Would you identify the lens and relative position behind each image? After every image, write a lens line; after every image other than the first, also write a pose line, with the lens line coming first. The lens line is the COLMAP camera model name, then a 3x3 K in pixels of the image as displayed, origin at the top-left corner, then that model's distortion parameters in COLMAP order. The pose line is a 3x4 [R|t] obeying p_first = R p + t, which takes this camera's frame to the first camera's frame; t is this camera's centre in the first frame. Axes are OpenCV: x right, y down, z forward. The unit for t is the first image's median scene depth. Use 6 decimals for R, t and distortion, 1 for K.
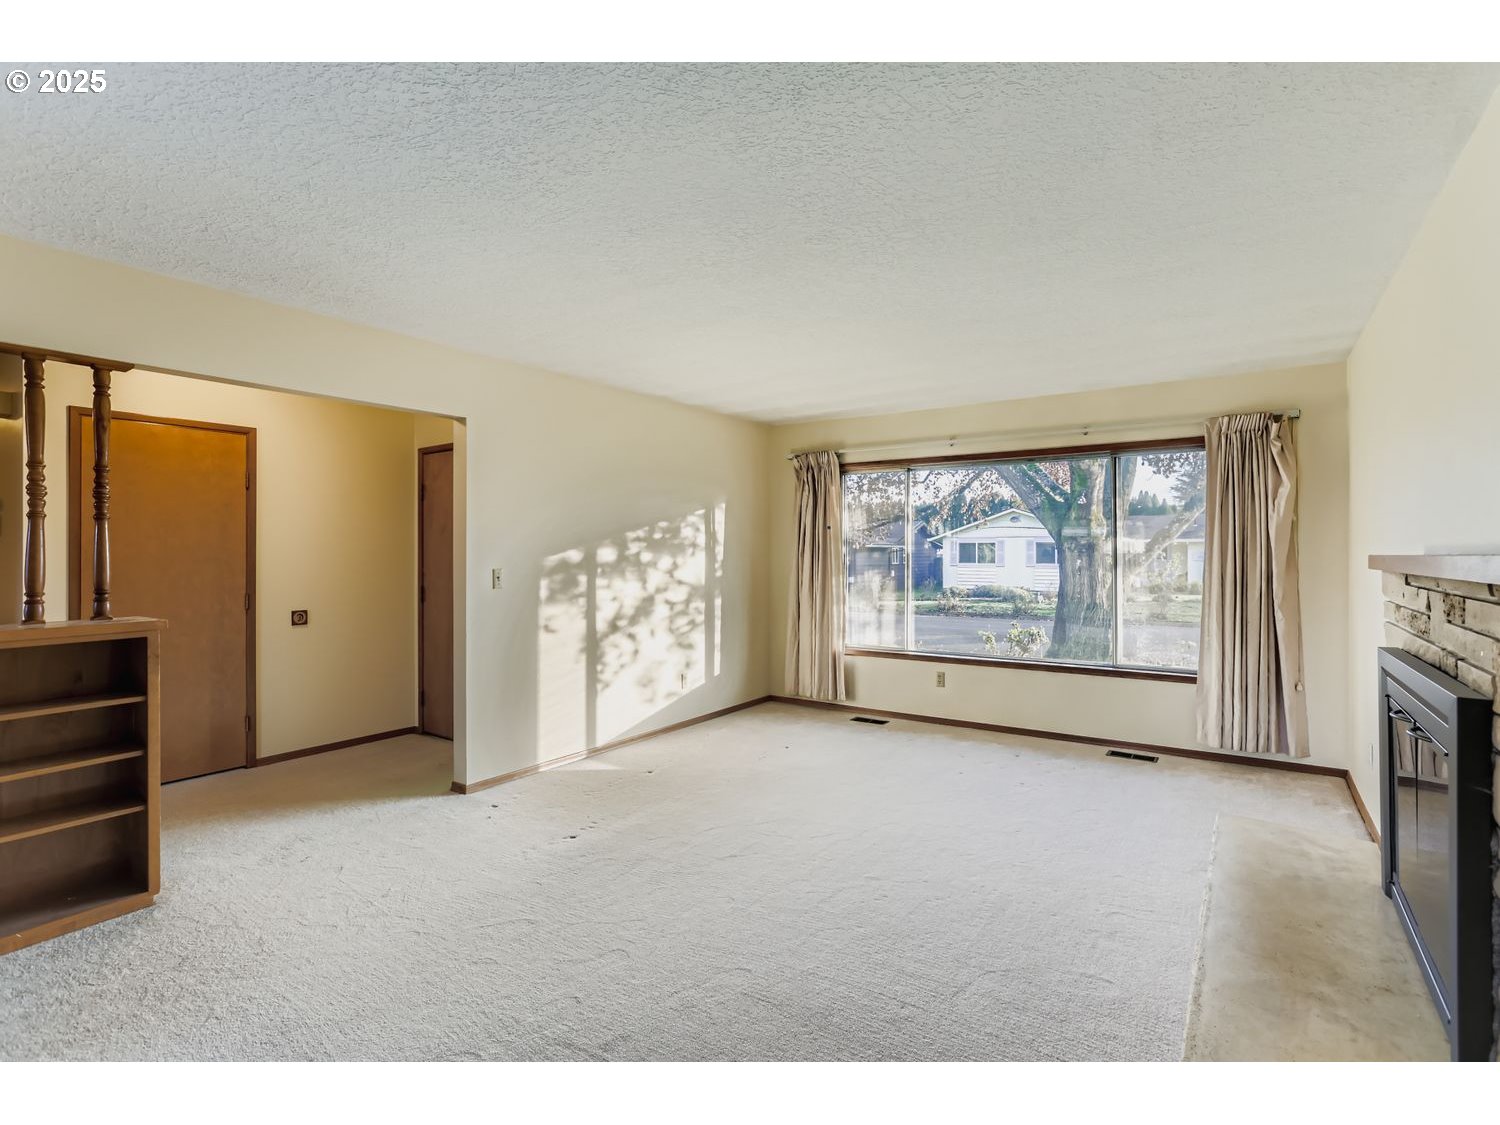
lens RADIAL K [[734.6, 0, 755.8], [0, 734.6, 546.2], [0, 0, 1]] dist [-0.043455, 0.026604]
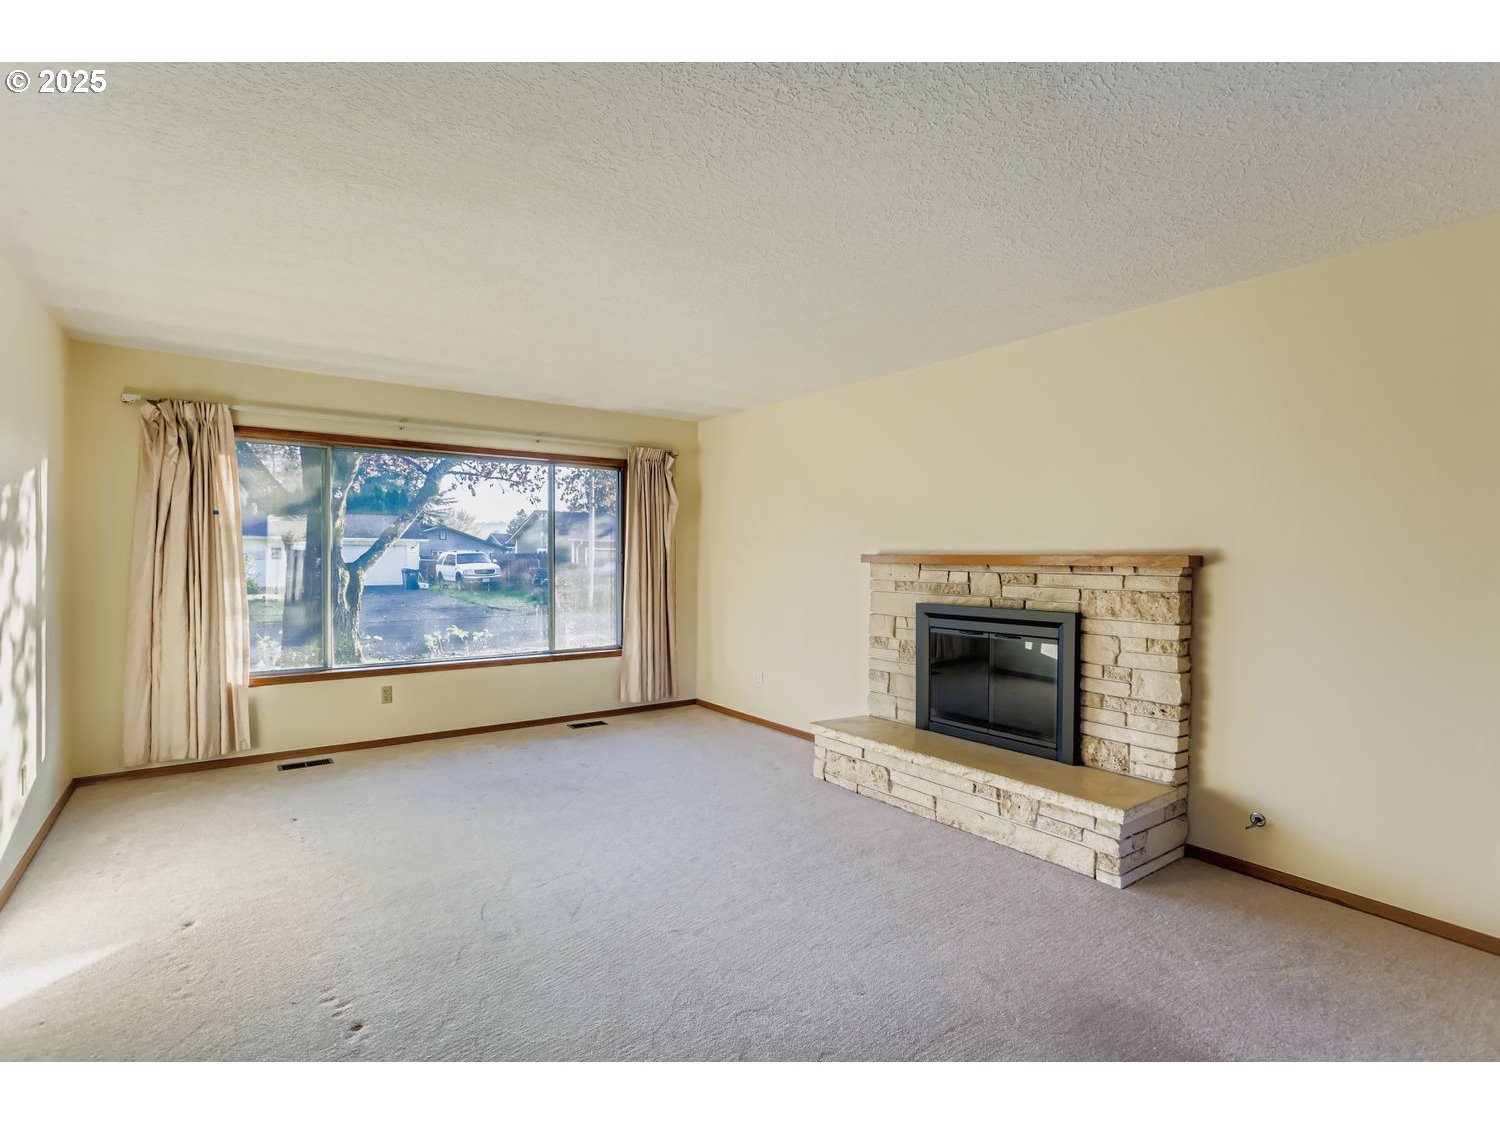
lens RADIAL K [[726.2, 0, 750.0], [0, 726.2, 562.5], [0, 0, 1]] dist [-0.045331, 0.029728]
pose [[0.328244, -0.007137, 0.944566, -0.415456], [-0.016887, 0.999767, 0.013422, 0.005414], [-0.944442, -0.020356, 0.328047, 0.311146]]
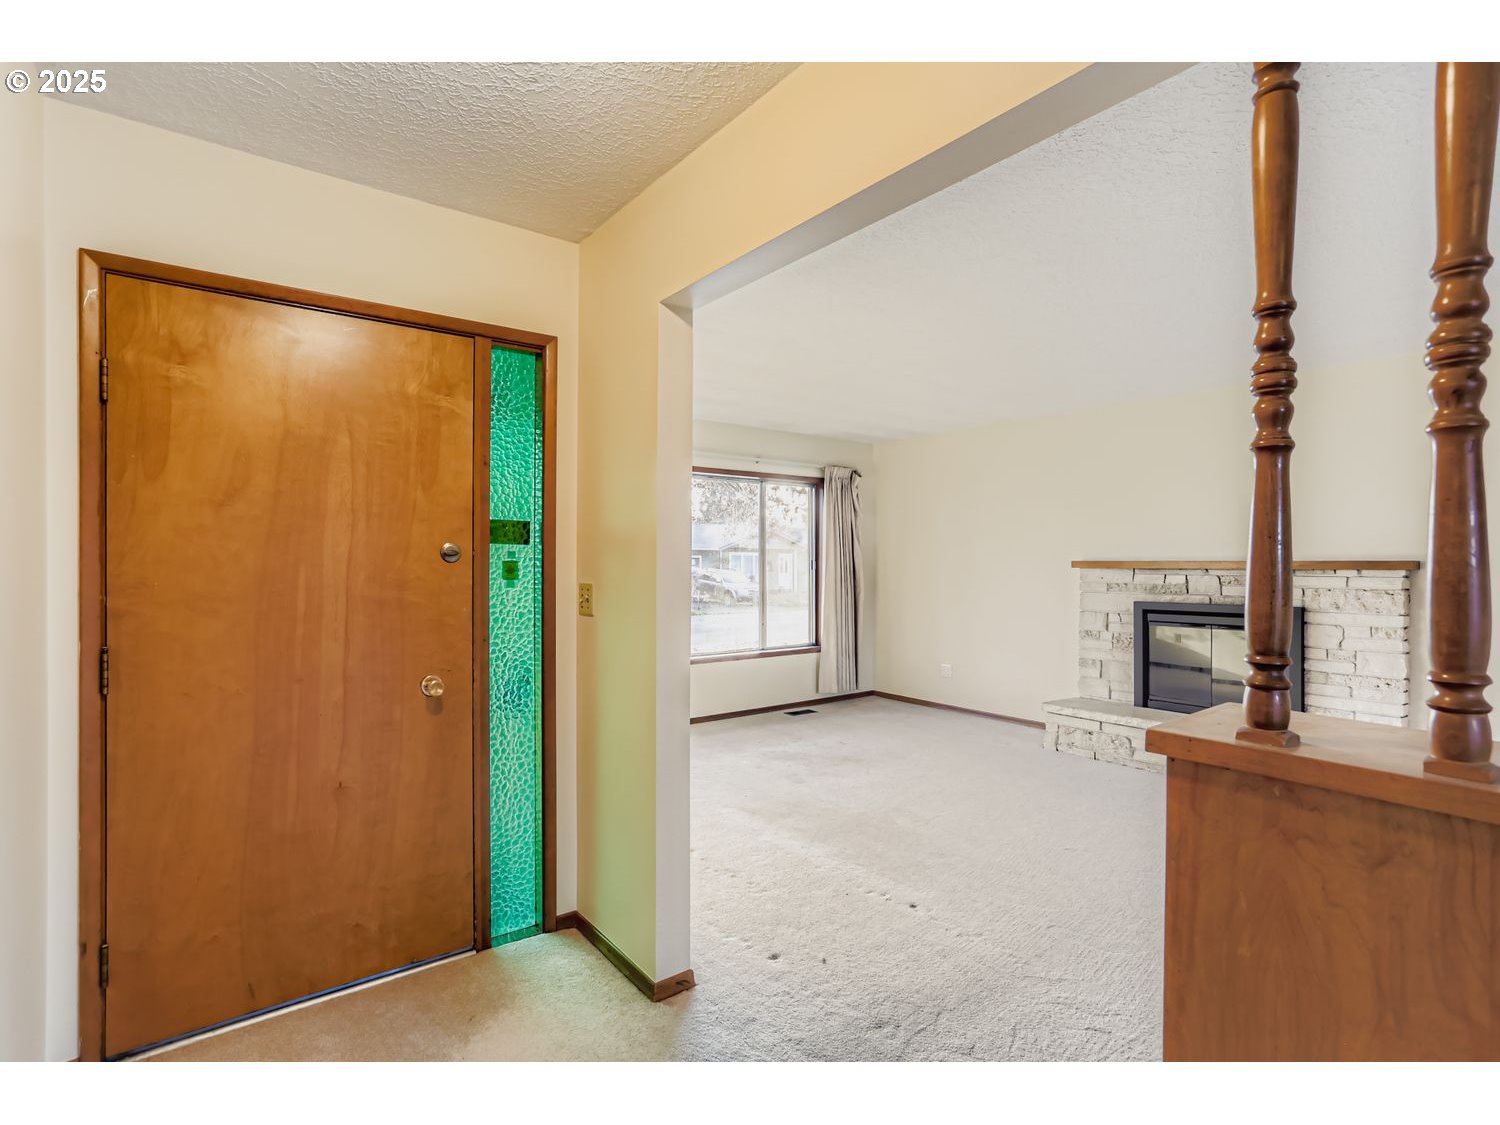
lens RADIAL K [[726.2, 0, 750.0], [0, 726.2, 562.5], [0, 0, 1]] dist [-0.045331, 0.029728]
pose [[0.317816, -0.001422, 0.948151, -0.645869], [-0.010881, 0.999928, 0.005147, 0.006844], [-0.948090, -0.011953, 0.317777, 0.560156]]
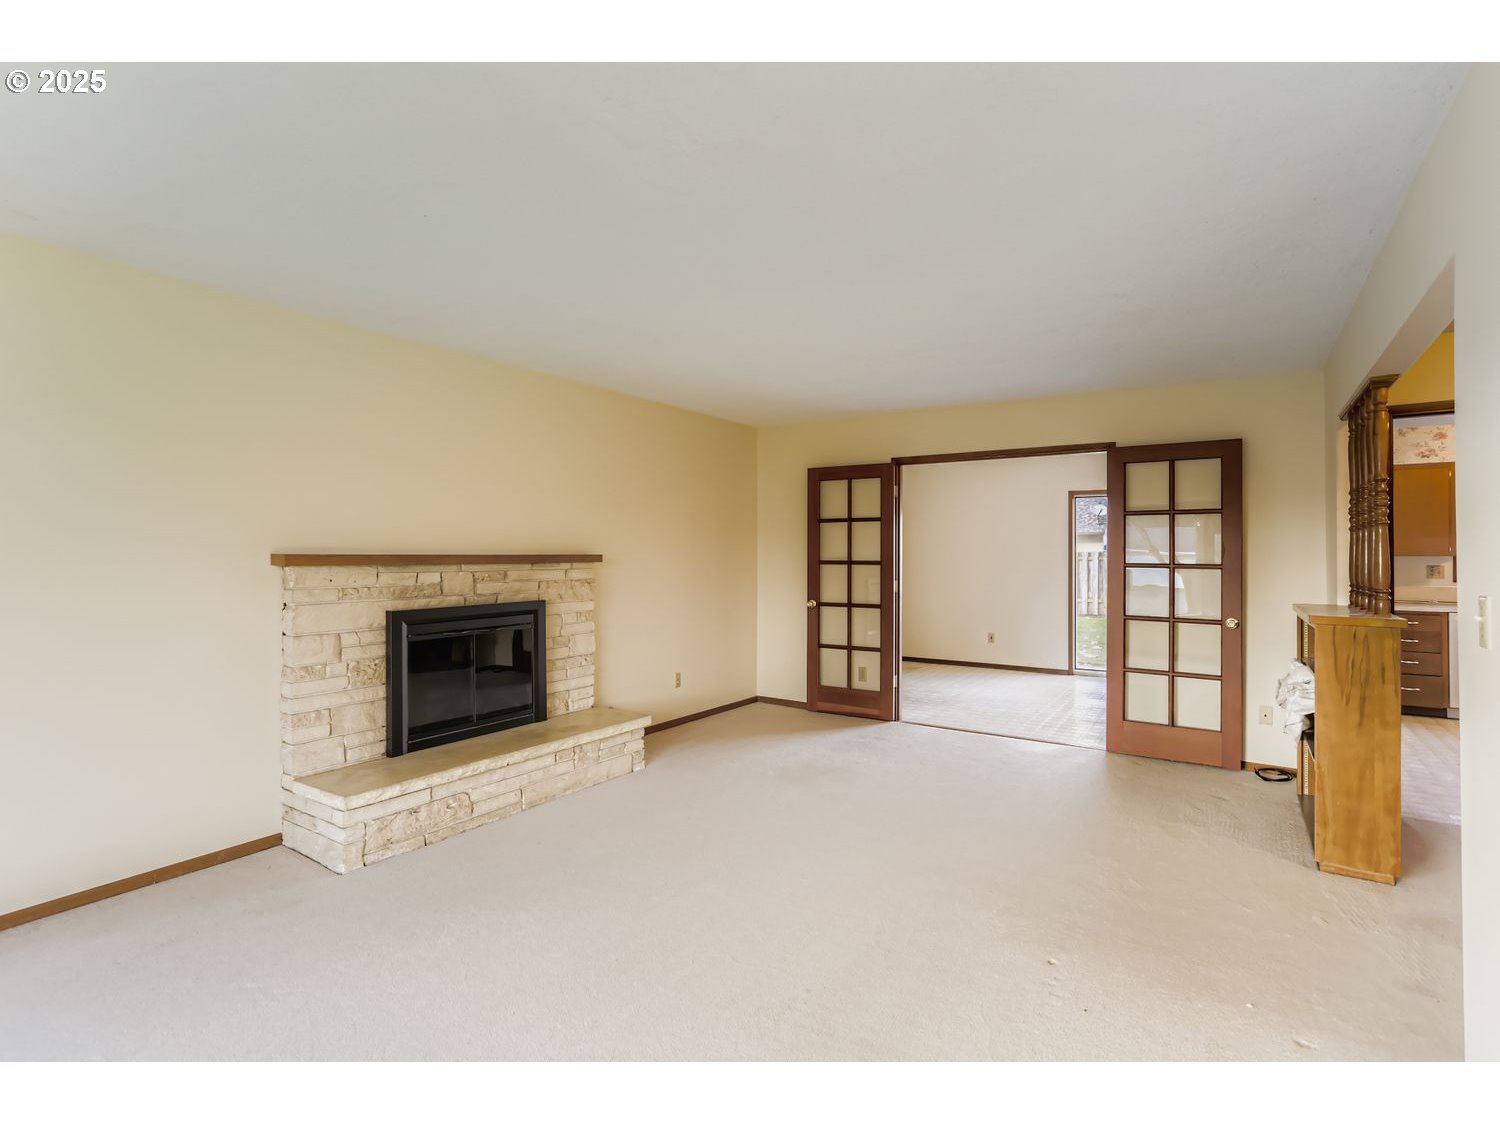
lens RADIAL K [[726.2, 0, 750.0], [0, 726.2, 562.5], [0, 0, 1]] dist [-0.045331, 0.029728]
pose [[-0.999962, -0.003369, -0.007999, 0.033010], [-0.003372, 0.999994, 0.000383, 0.010266], [0.007997, 0.000410, -0.999968, 1.021892]]
